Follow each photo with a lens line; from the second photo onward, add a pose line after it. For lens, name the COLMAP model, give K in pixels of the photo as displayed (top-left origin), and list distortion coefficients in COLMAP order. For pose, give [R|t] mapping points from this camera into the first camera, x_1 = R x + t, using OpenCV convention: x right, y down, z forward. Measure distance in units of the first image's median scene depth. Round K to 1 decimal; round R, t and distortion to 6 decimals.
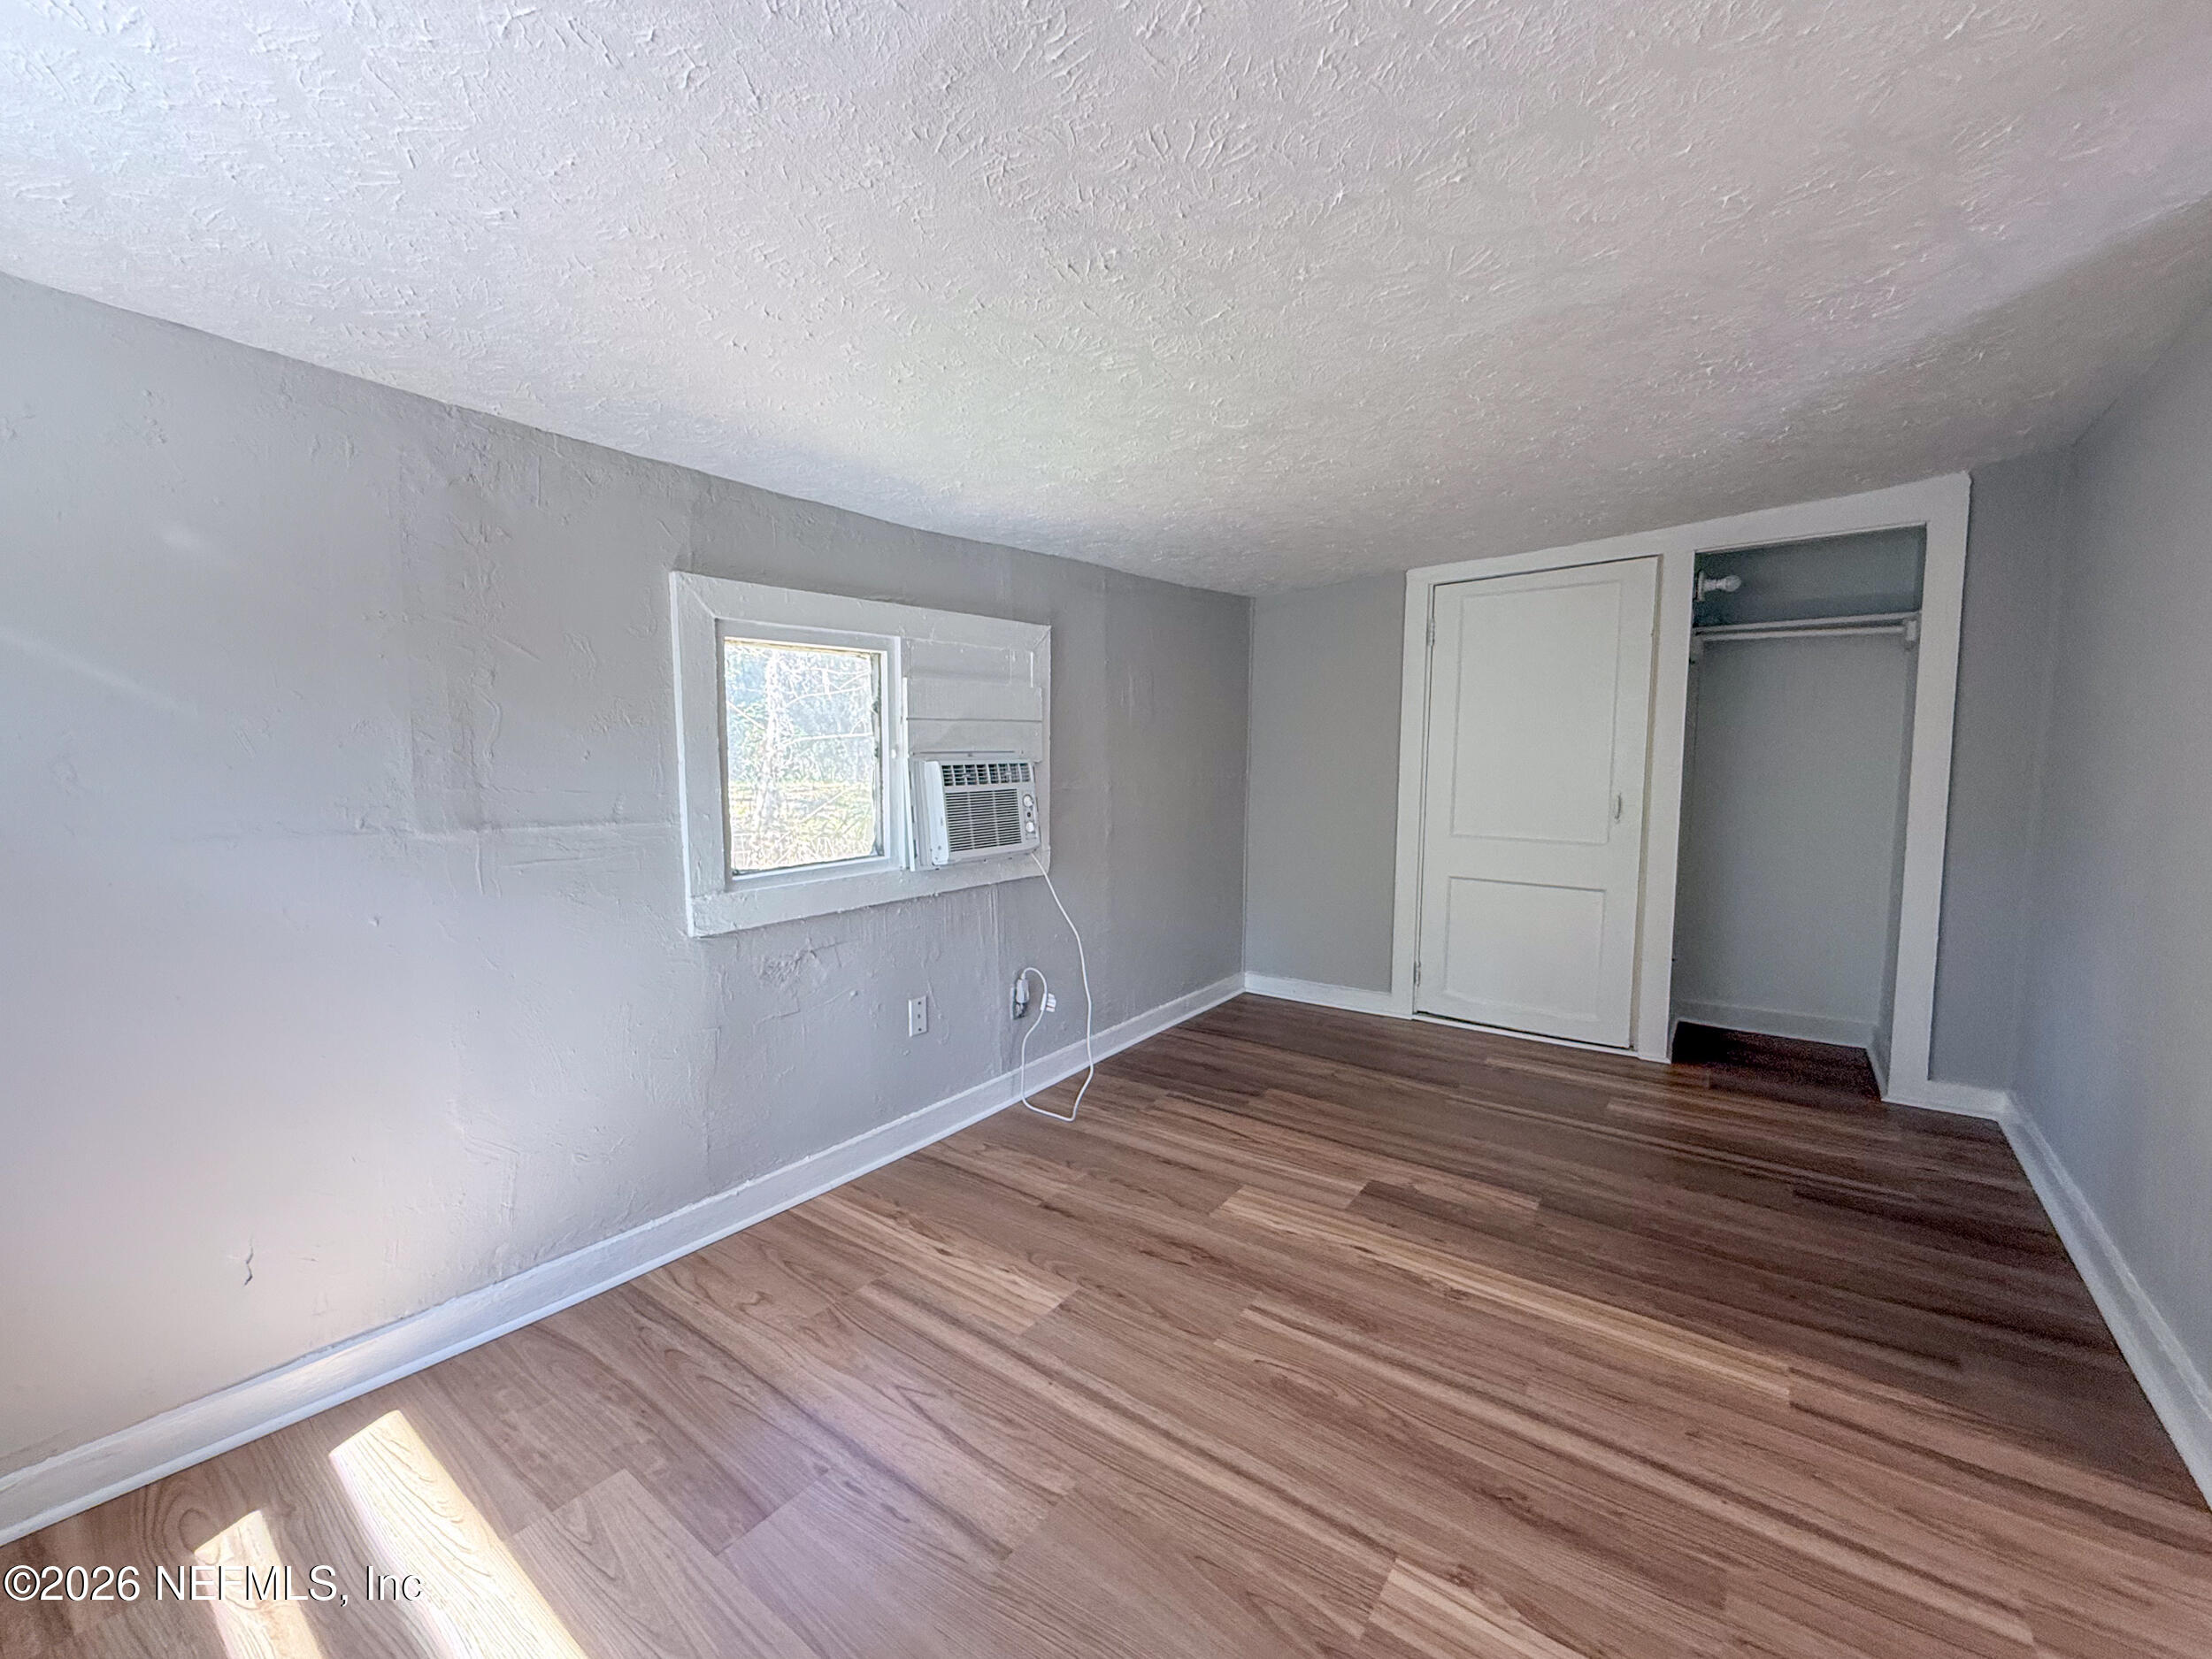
lens RADIAL K [[895.6, 0, 1102.5], [0, 895.6, 825.4], [0, 0, 1]] dist [0.000126, -0.000415]
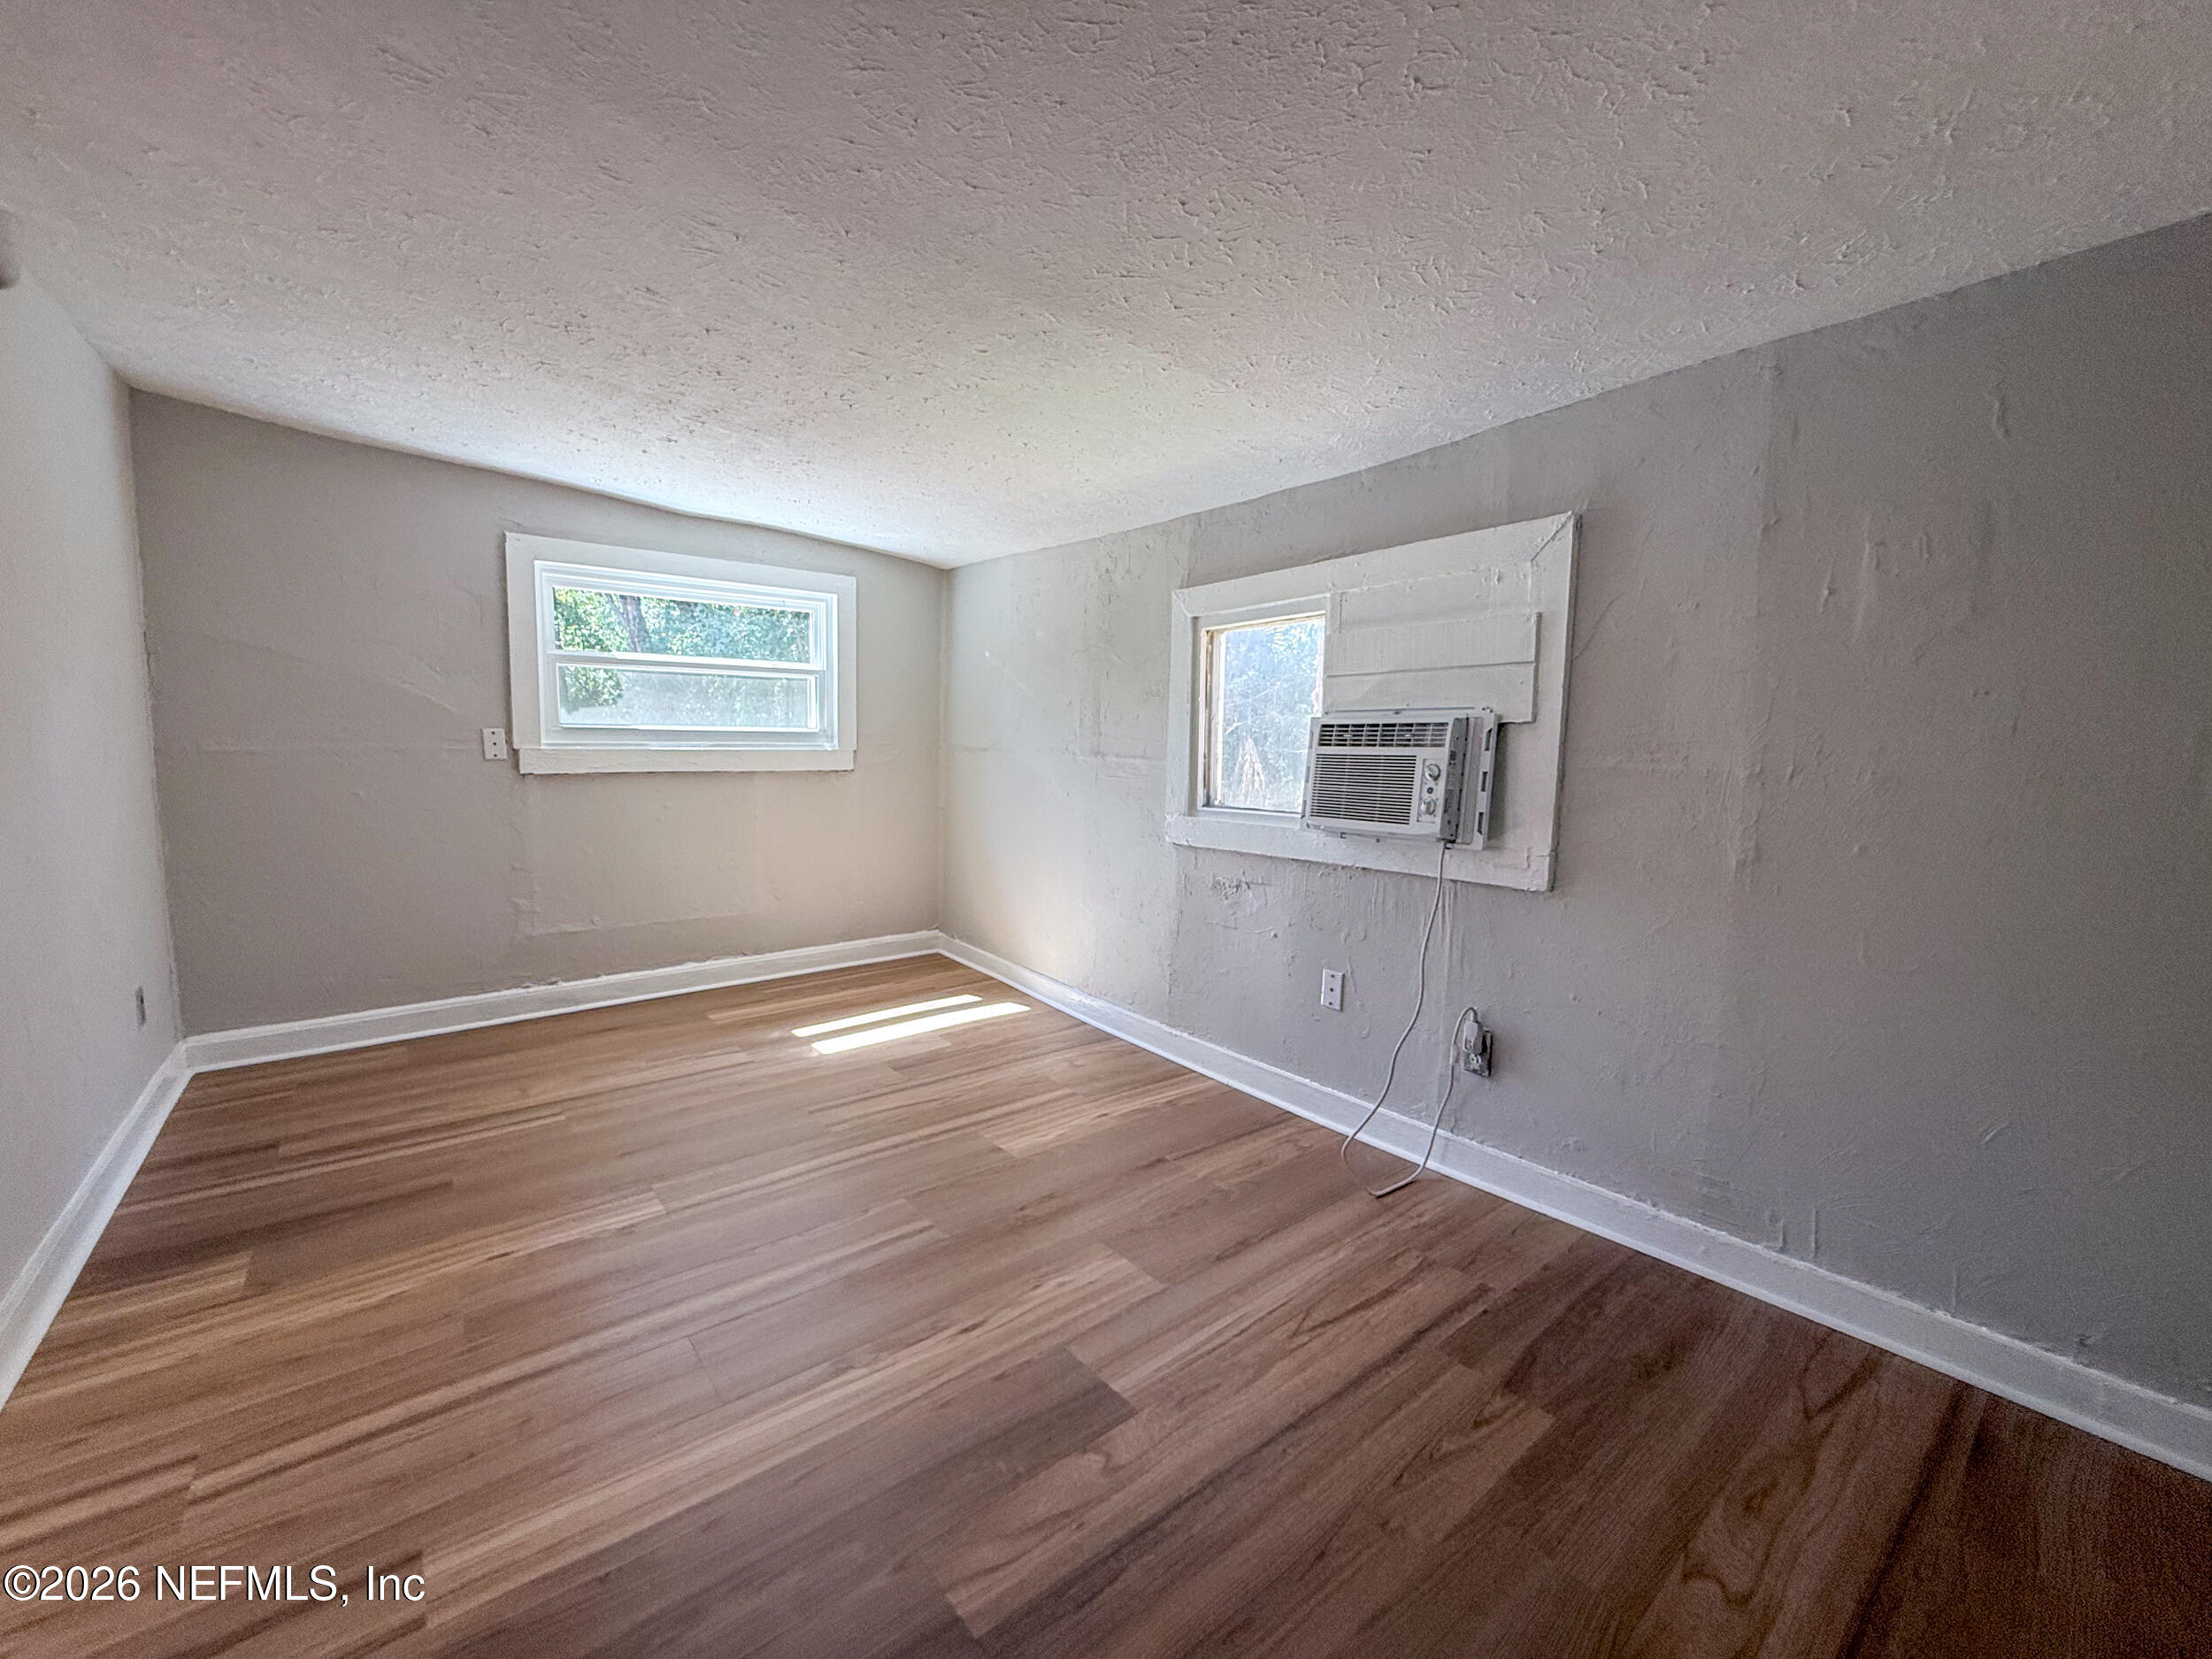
lens RADIAL K [[895.6, 0, 1102.5], [0, 895.6, 825.4], [0, 0, 1]] dist [0.000126, -0.000415]
pose [[-0.245452, 0.086490, -0.965543, 0.828006], [-0.099928, 0.988449, 0.113945, -0.047508], [0.964245, 0.124453, -0.233974, 1.052455]]
